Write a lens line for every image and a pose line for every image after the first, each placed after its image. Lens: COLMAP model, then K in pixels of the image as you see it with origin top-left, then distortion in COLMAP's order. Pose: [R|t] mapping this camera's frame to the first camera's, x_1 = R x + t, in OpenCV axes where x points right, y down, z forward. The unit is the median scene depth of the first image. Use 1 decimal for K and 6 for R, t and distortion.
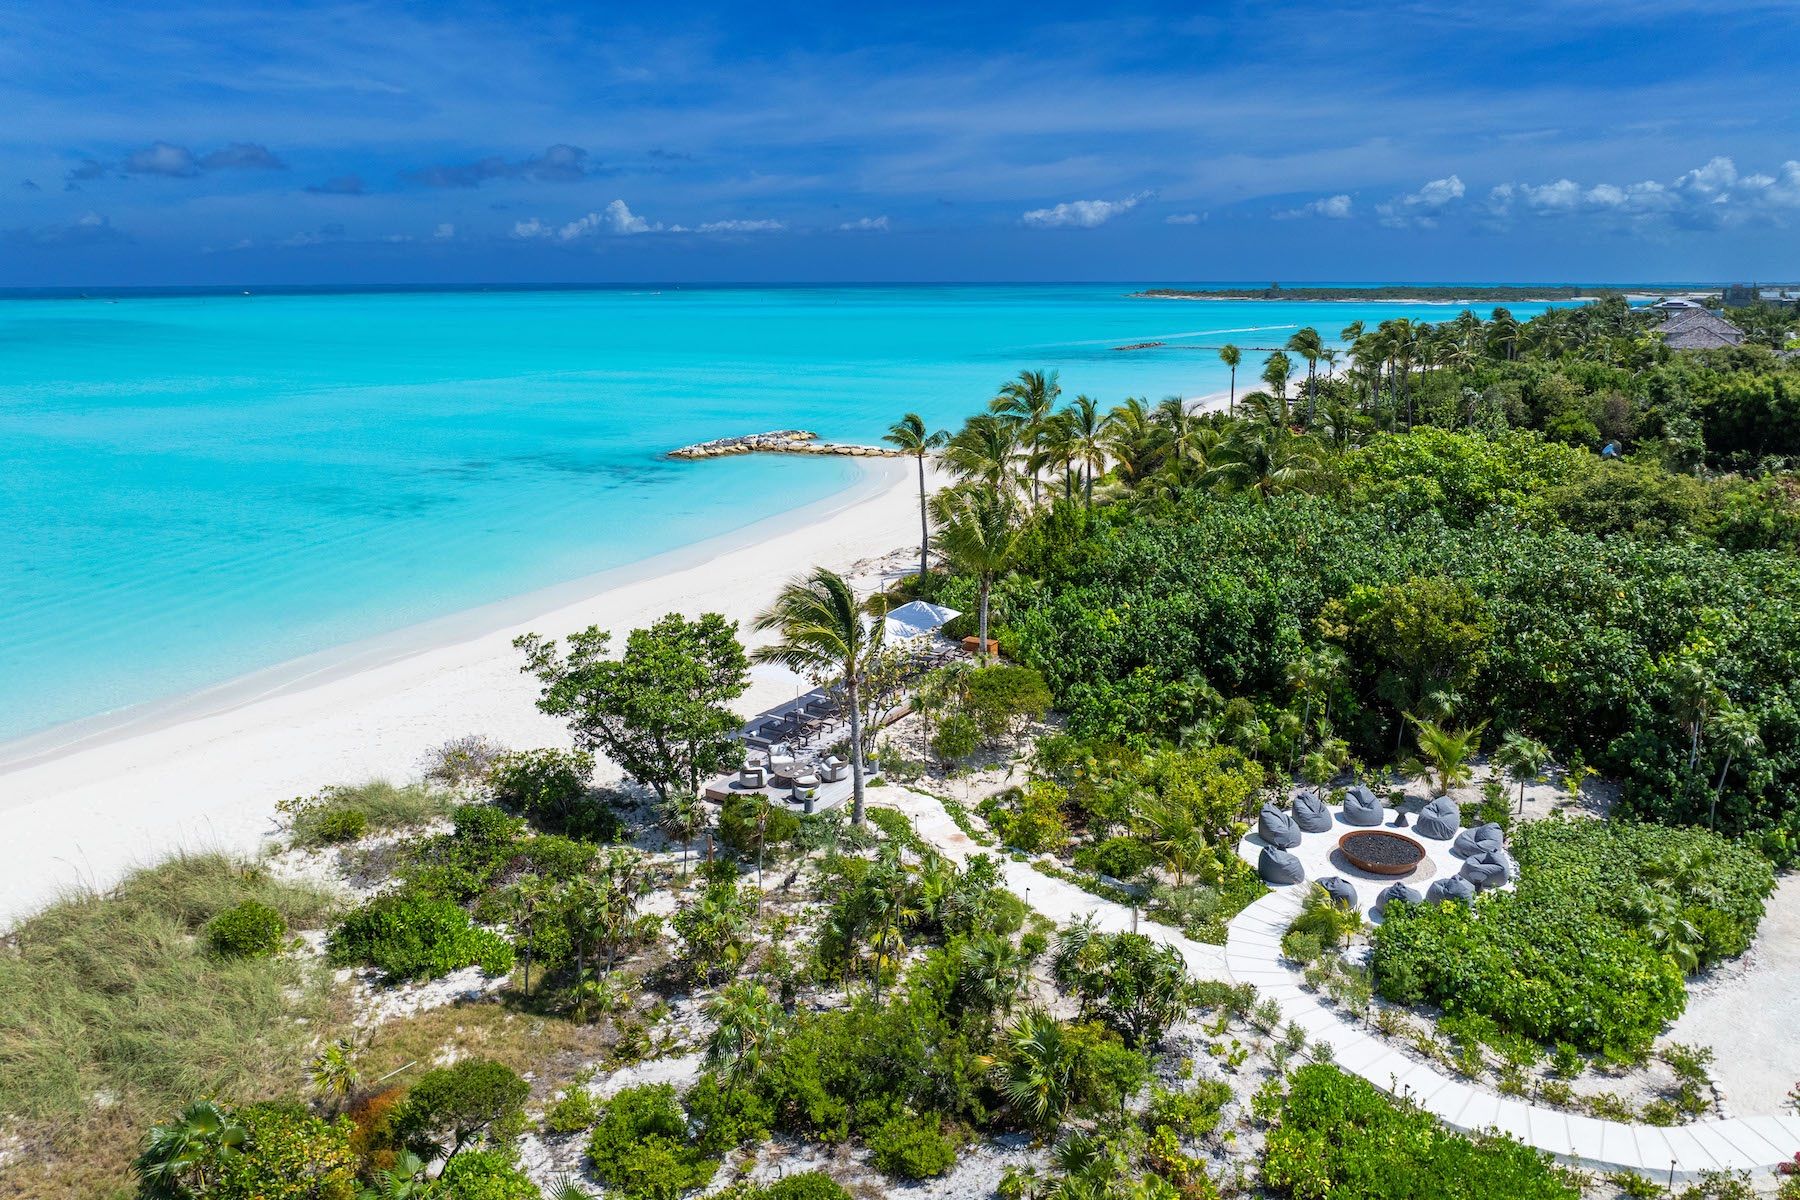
lens RADIAL K [[1255.9, 0, 896.0], [0, 1255.9, 599.8], [0, 0, 1]] dist [-0.002643, -0.000440]
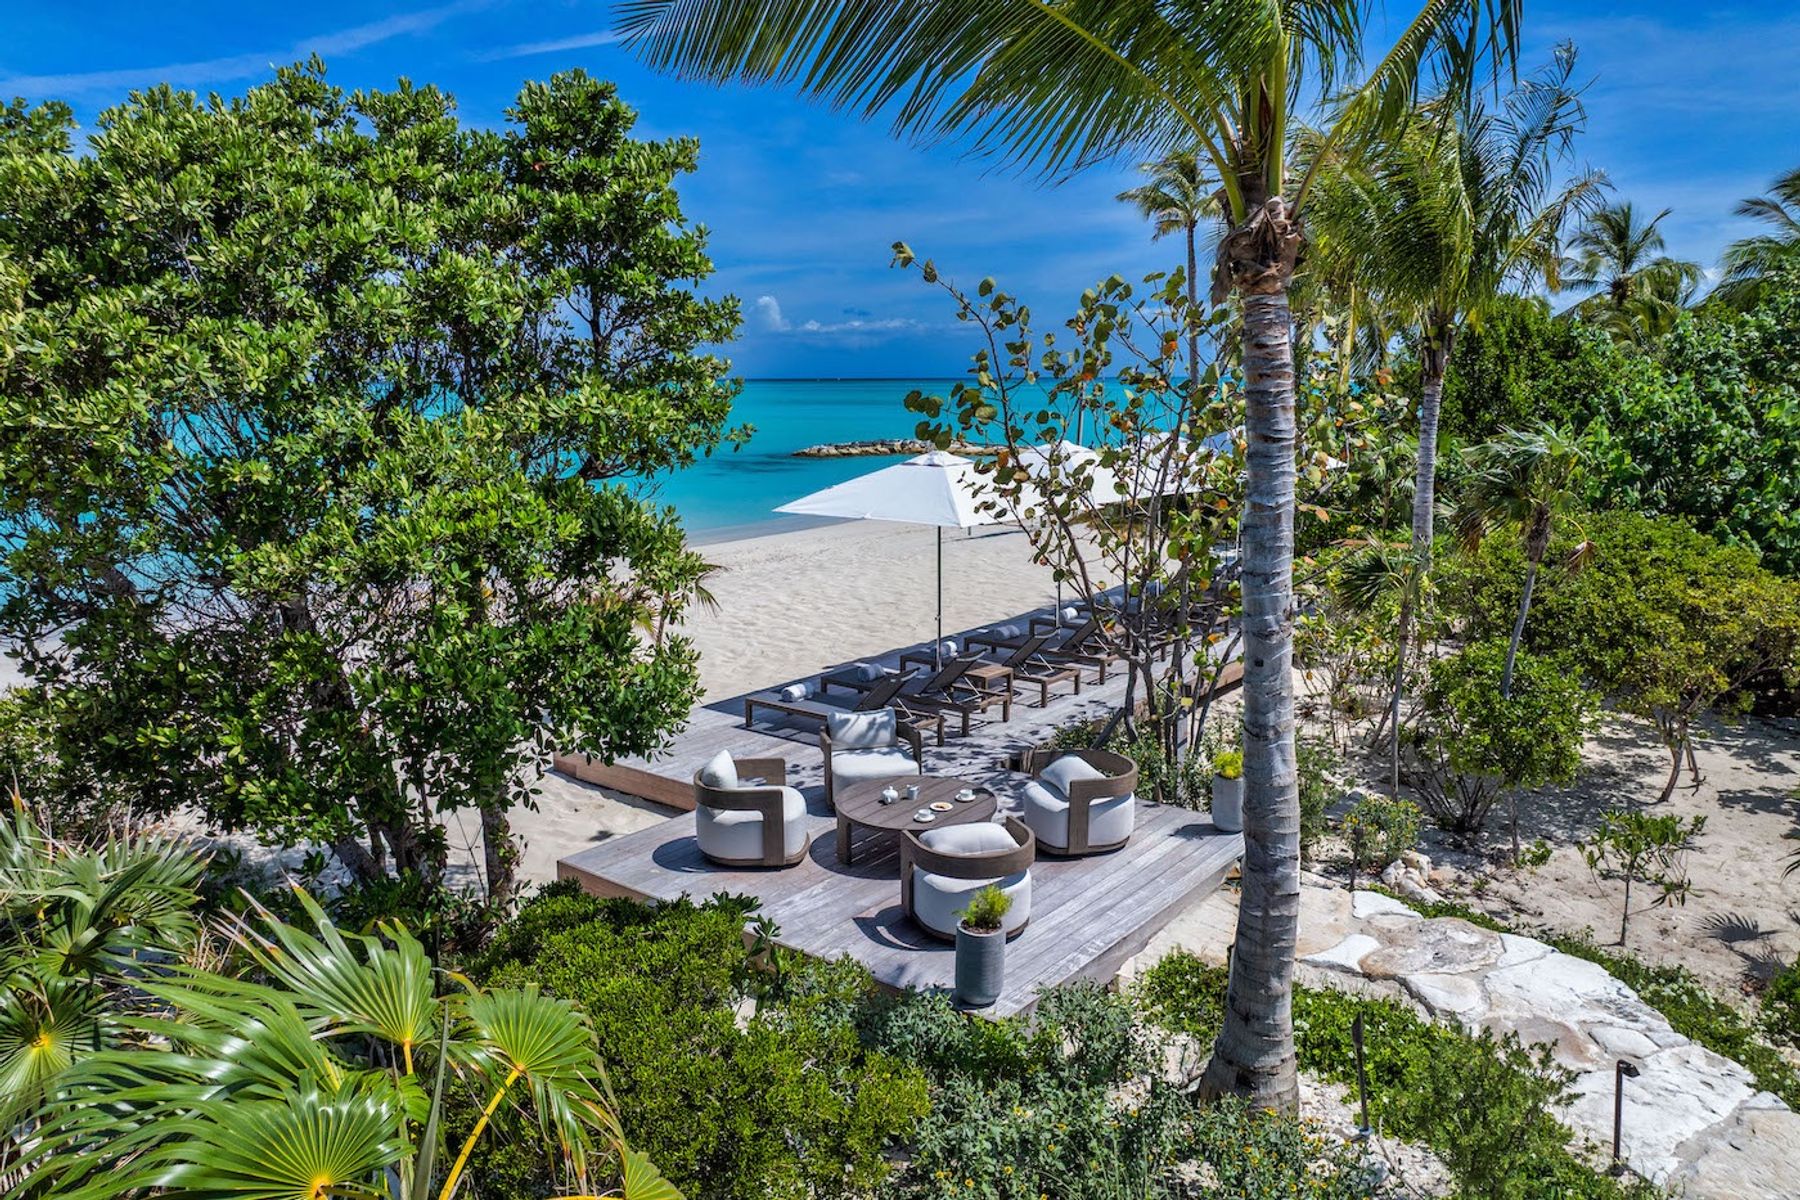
lens RADIAL K [[1255.9, 0, 903.7], [0, 1255.9, 603.7], [0, 0, 1]] dist [-0.002643, -0.000440]
pose [[0.993351, 0.018558, -0.113621, -0.056814], [-0.026188, 0.997474, -0.066030, 0.113661], [0.112108, 0.068566, 0.991328, 0.757247]]
